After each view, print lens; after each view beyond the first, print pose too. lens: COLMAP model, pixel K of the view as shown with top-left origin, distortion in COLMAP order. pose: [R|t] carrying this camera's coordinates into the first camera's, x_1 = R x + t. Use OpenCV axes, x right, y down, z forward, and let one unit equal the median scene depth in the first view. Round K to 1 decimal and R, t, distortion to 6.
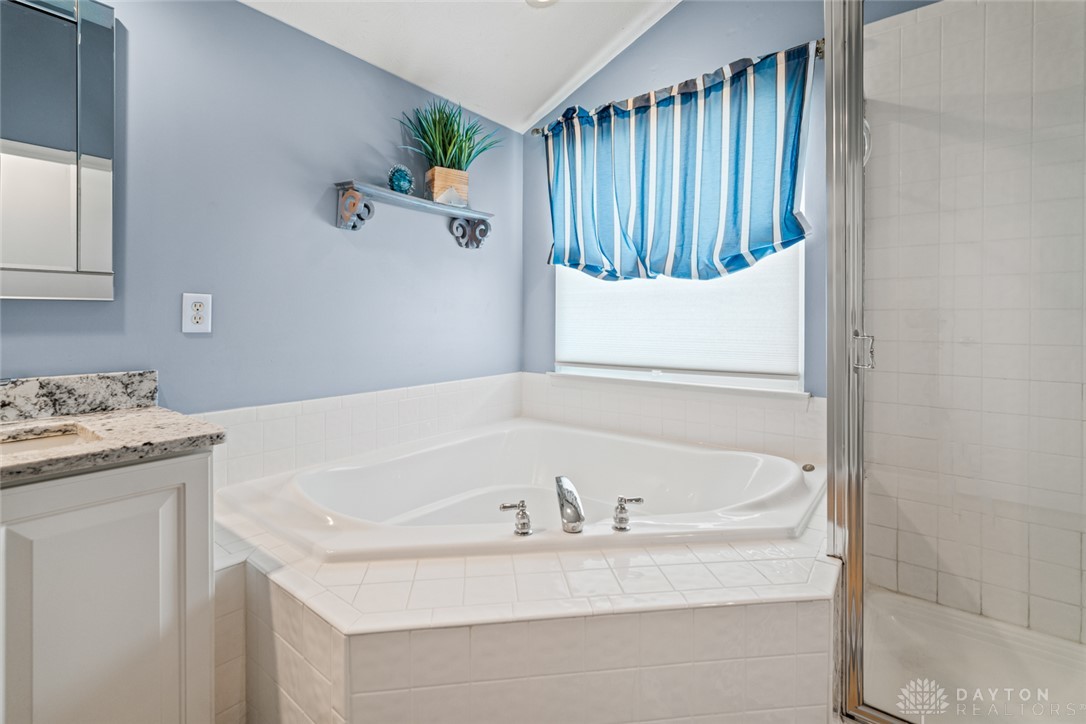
lens RADIAL K [[484.9, 0, 544.1], [0, 484.9, 320.0], [0, 0, 1]] dist [-0.002677, -0.000086]
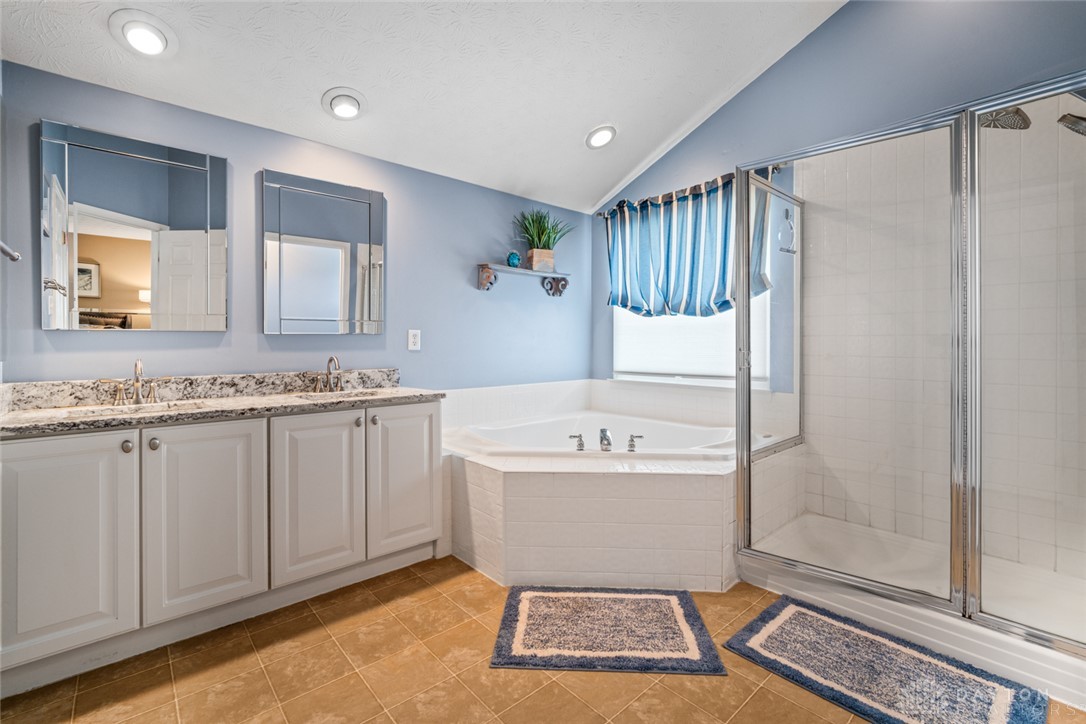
lens RADIAL K [[477.2, 0, 543.3], [0, 477.2, 343.7], [0, 0, 1]] dist [-0.002119, 0.000378]
pose [[0.983241, -0.002974, -0.182285, 0.094128], [0.002924, 0.999996, -0.000539, 0.002335], [0.182286, -0.000004, 0.983246, -0.546485]]
